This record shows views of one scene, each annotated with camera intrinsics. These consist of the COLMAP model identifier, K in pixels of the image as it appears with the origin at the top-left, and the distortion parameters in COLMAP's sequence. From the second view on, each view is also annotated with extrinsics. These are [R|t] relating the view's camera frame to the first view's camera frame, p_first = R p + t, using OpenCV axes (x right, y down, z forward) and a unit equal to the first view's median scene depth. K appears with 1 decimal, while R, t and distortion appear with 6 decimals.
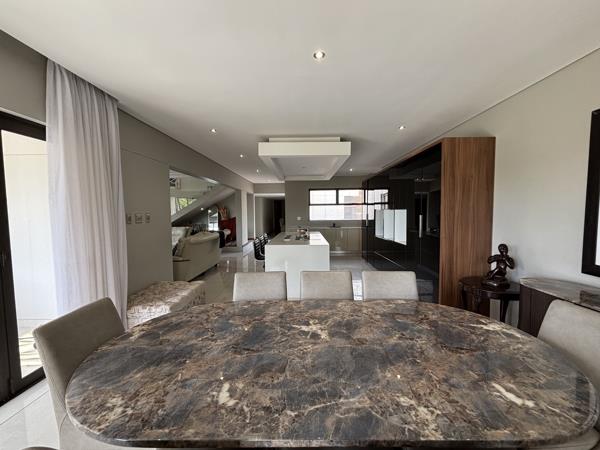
lens RADIAL K [[240.0, 0, 299.1], [0, 240.0, 226.2], [0, 0, 1]] dist [0.000353, -0.000099]
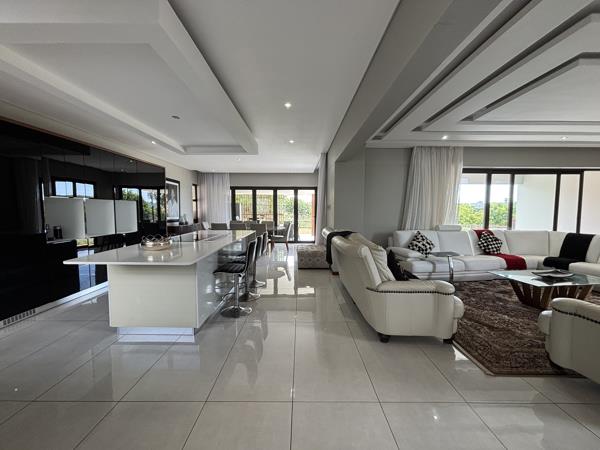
lens RADIAL K [[240.0, 0, 299.1], [0, 240.0, 226.2], [0, 0, 1]] dist [0.000353, -0.000099]
pose [[-0.999951, 0.009350, -0.003283, -0.413481], [0.008836, 0.991246, 0.131735, -0.114152], [0.004486, 0.131699, -0.991280, 2.564631]]
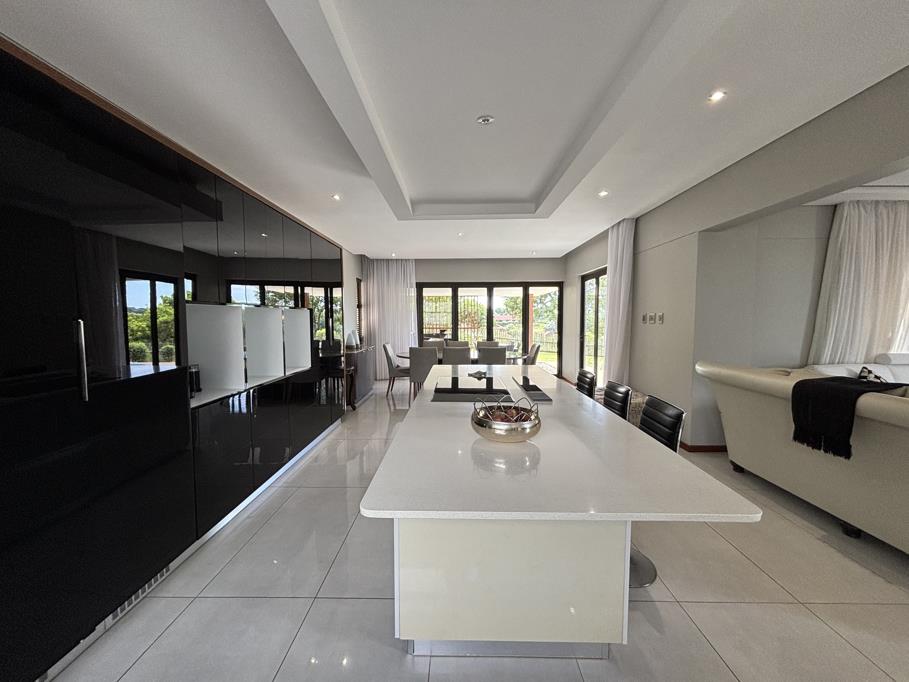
lens RADIAL K [[363.7, 0, 453.1], [0, 363.7, 342.8], [0, 0, 1]] dist [0.000353, -0.000099]
pose [[-0.999878, 0.013705, 0.007448, 0.083917], [0.014567, 0.991180, 0.131719, -0.124651], [-0.005577, 0.131812, -0.991259, 2.261316]]
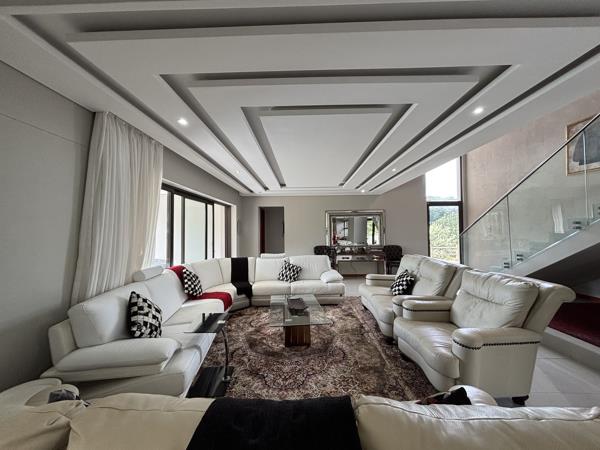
lens RADIAL K [[240.0, 0, 299.1], [0, 240.0, 226.2], [0, 0, 1]] dist [0.000353, -0.000099]
pose [[-0.022383, -0.011553, -0.999683, -0.454888], [-0.057634, 0.998285, -0.010246, -0.095276], [0.998087, 0.057387, -0.023011, 1.675791]]
